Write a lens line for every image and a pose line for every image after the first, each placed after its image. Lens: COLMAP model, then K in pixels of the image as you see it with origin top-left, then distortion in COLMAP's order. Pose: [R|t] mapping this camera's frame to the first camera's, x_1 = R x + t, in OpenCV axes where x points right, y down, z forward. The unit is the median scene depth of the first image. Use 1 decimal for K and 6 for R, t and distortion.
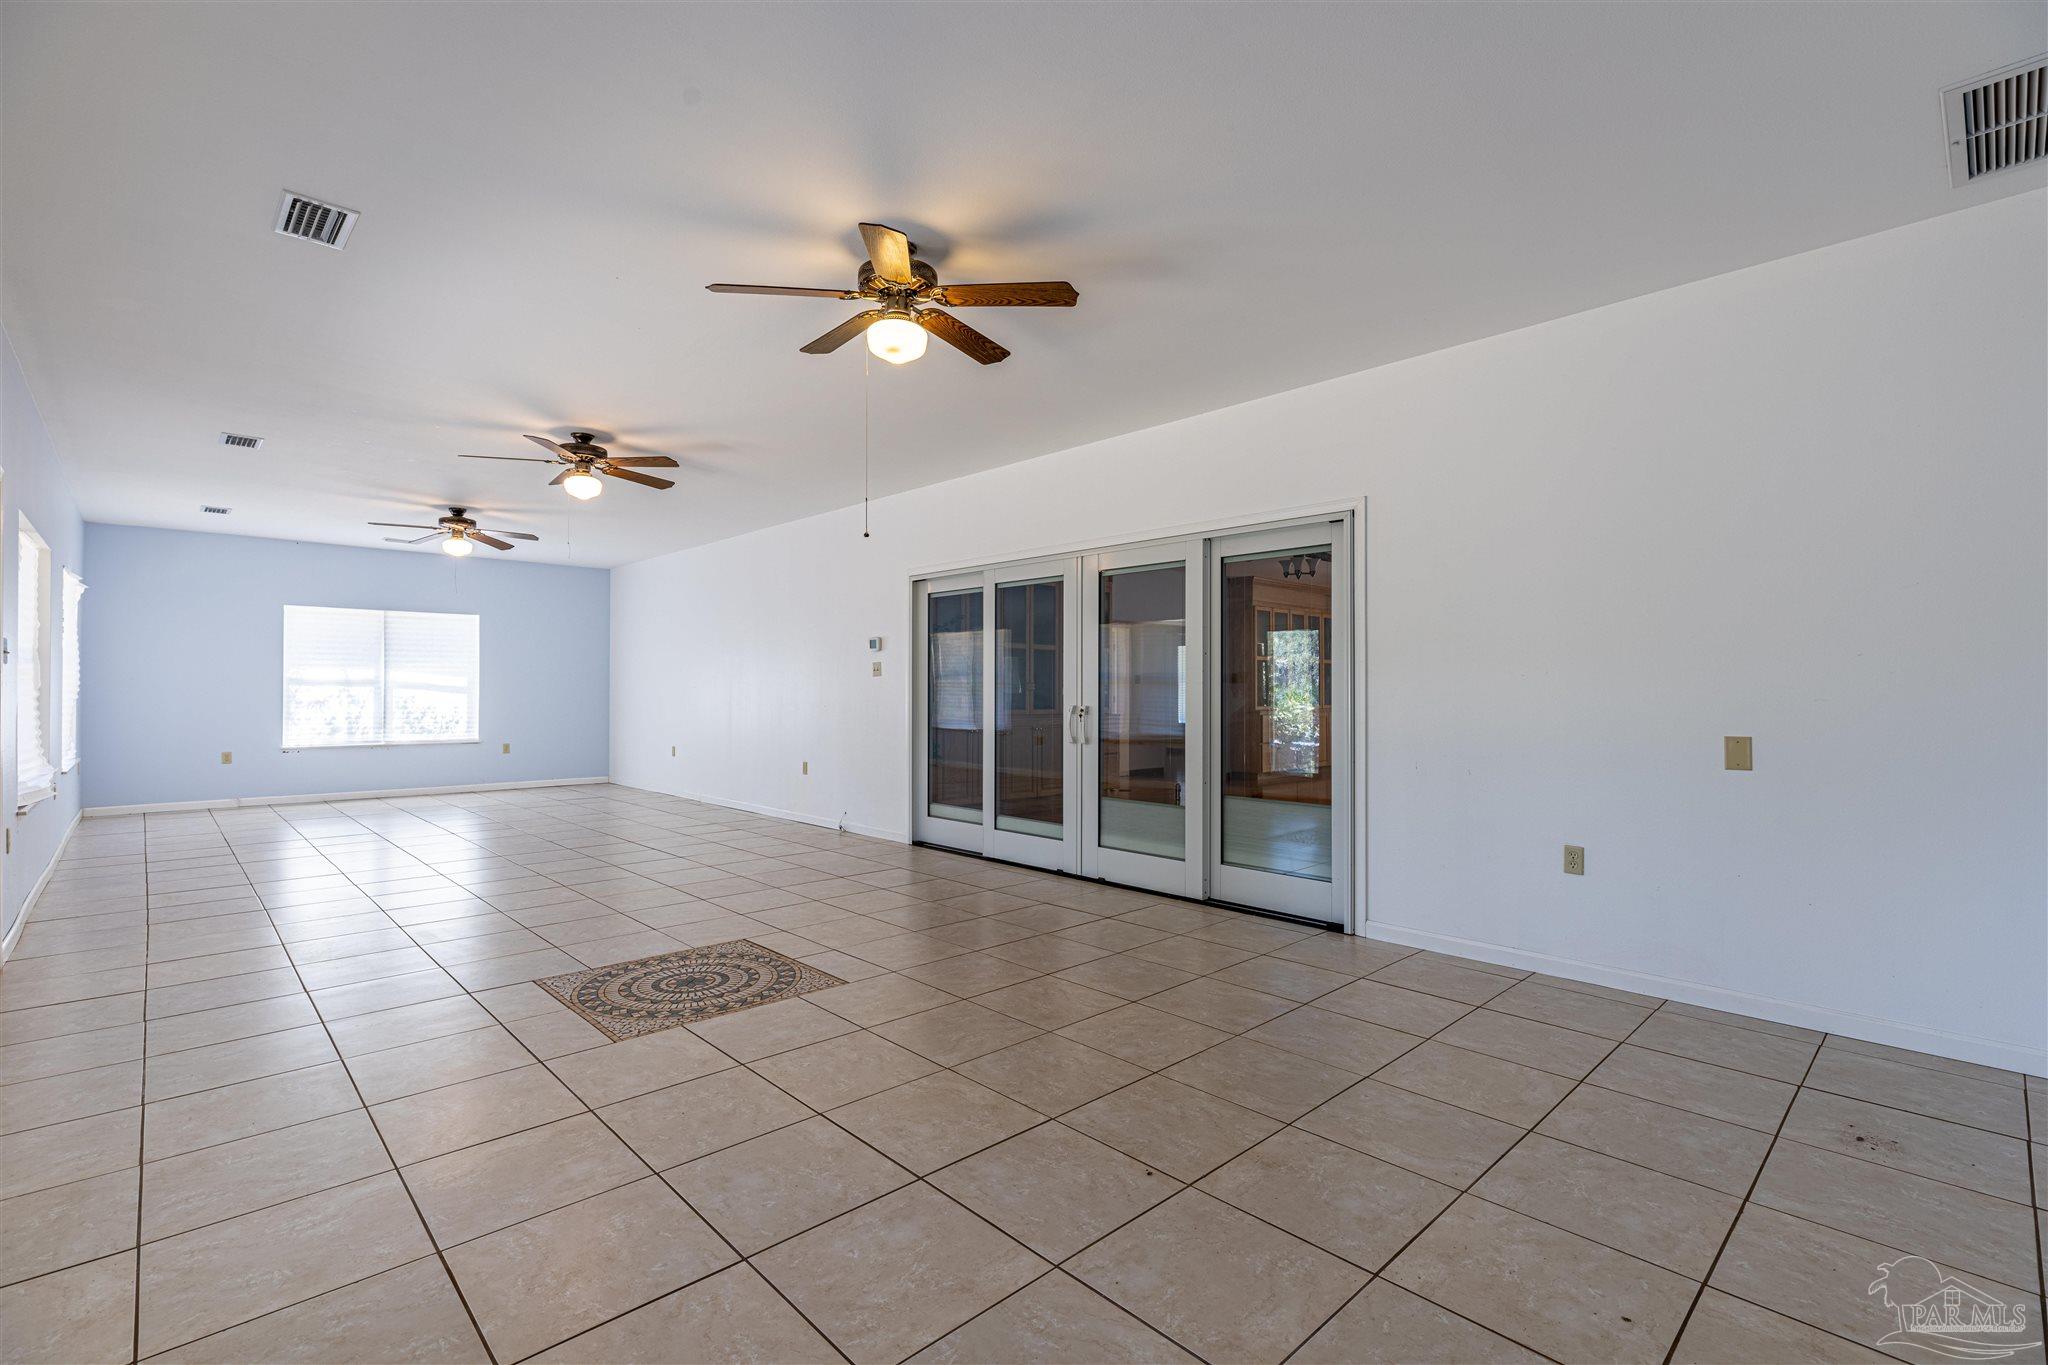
lens RADIAL K [[916.4, 0, 1014.3], [0, 916.4, 684.4], [0, 0, 1]] dist [0.004133, -0.000487]
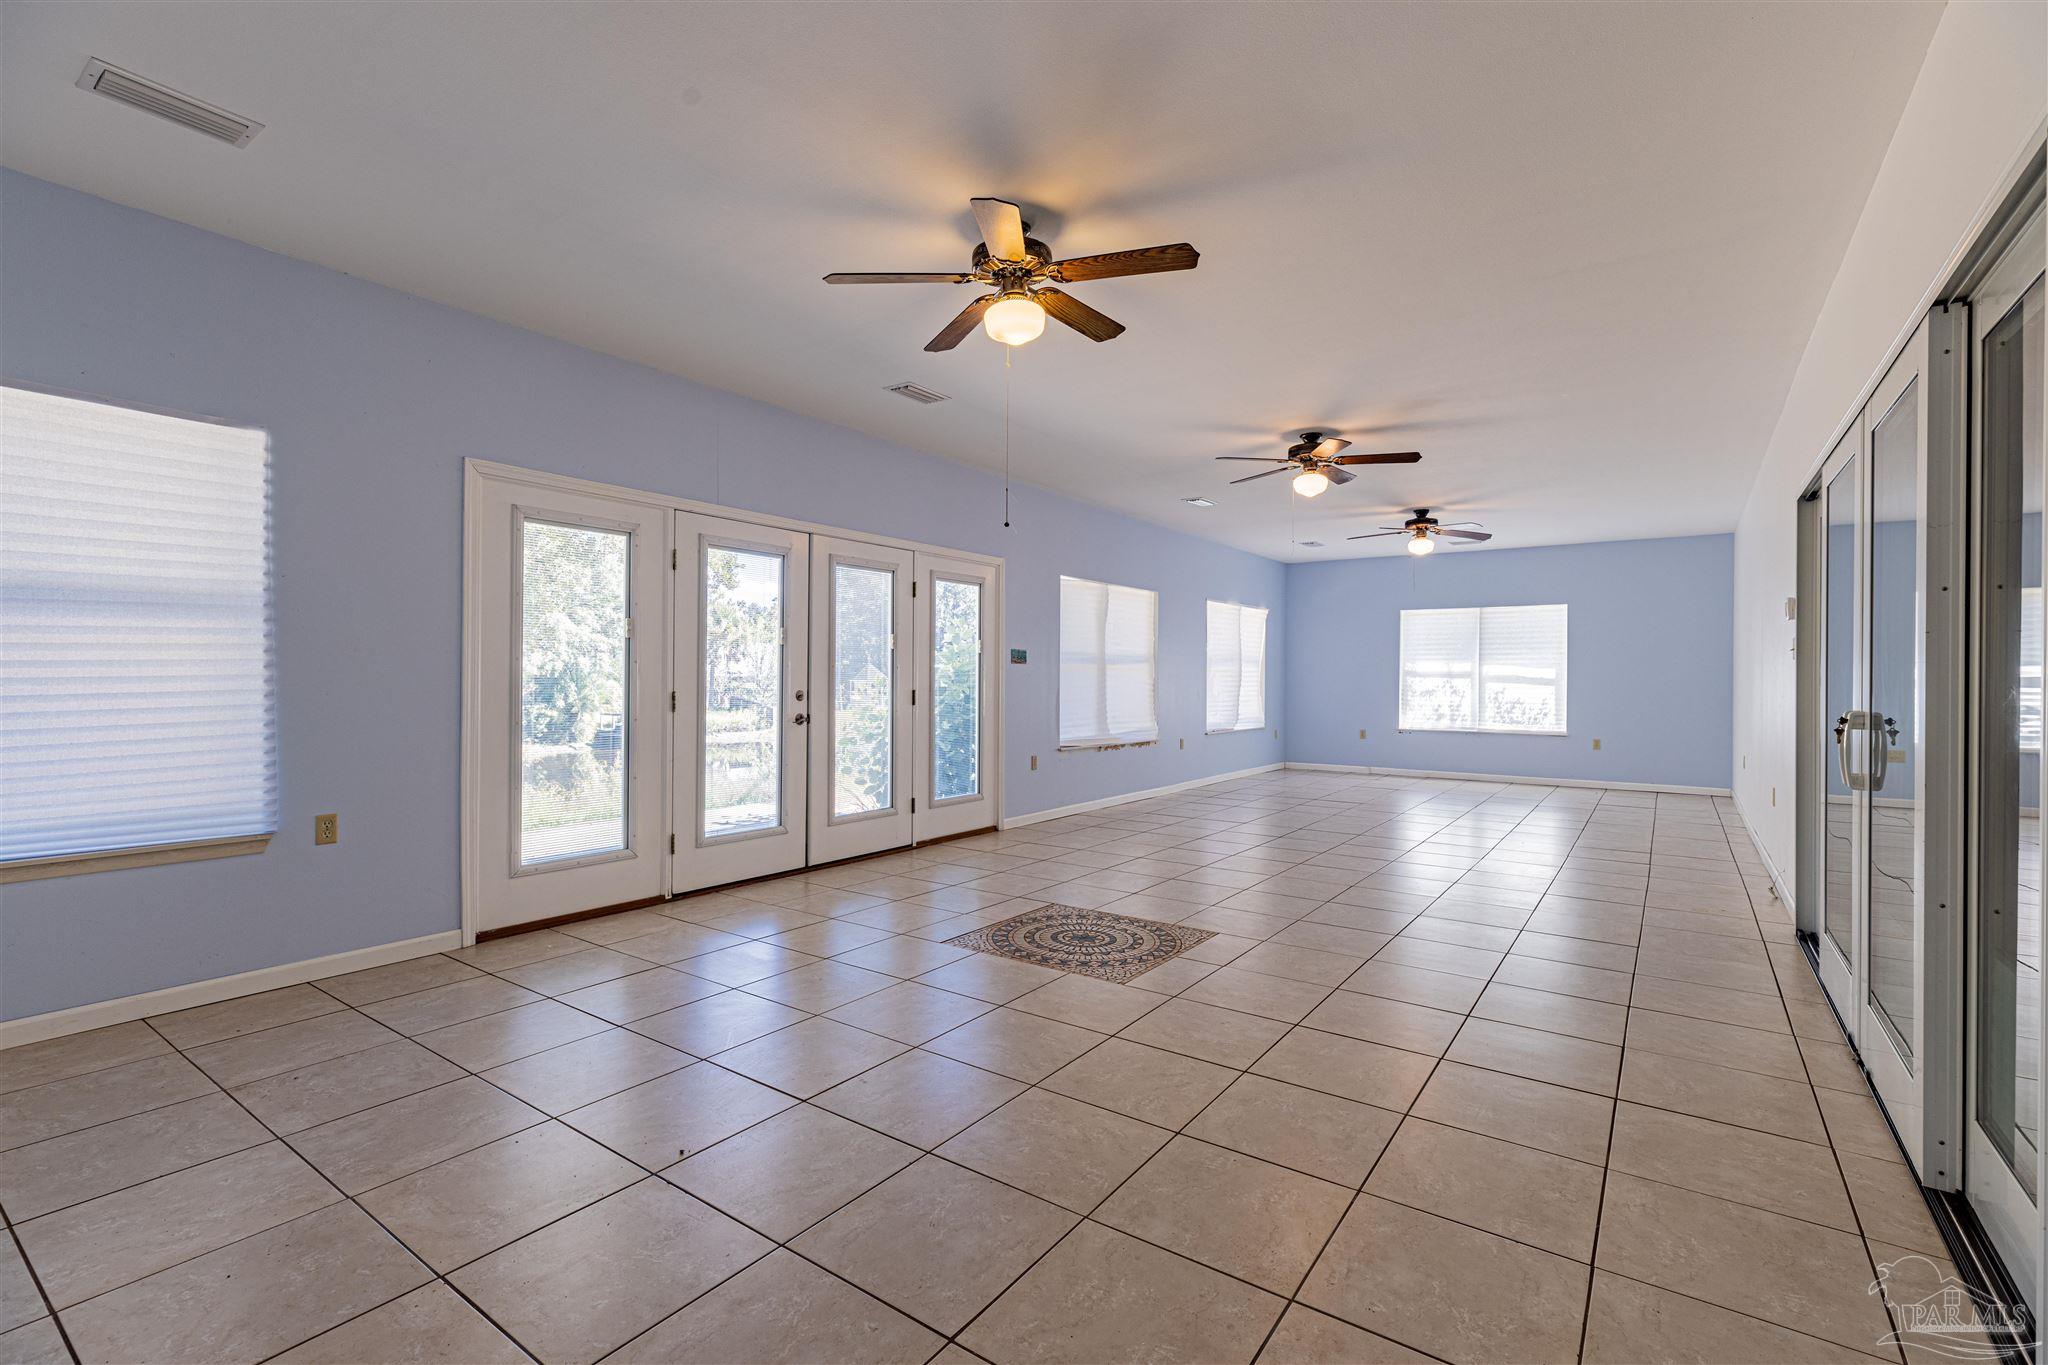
lens RADIAL K [[916.4, 0, 1021.1], [0, 916.4, 681.8], [0, 0, 1]] dist [0.004133, -0.000487]
pose [[0.194731, 0.004604, -0.980846, 0.287885], [-0.001498, 0.999989, 0.004396, 0.002656], [0.980856, 0.000614, 0.194736, 0.279201]]
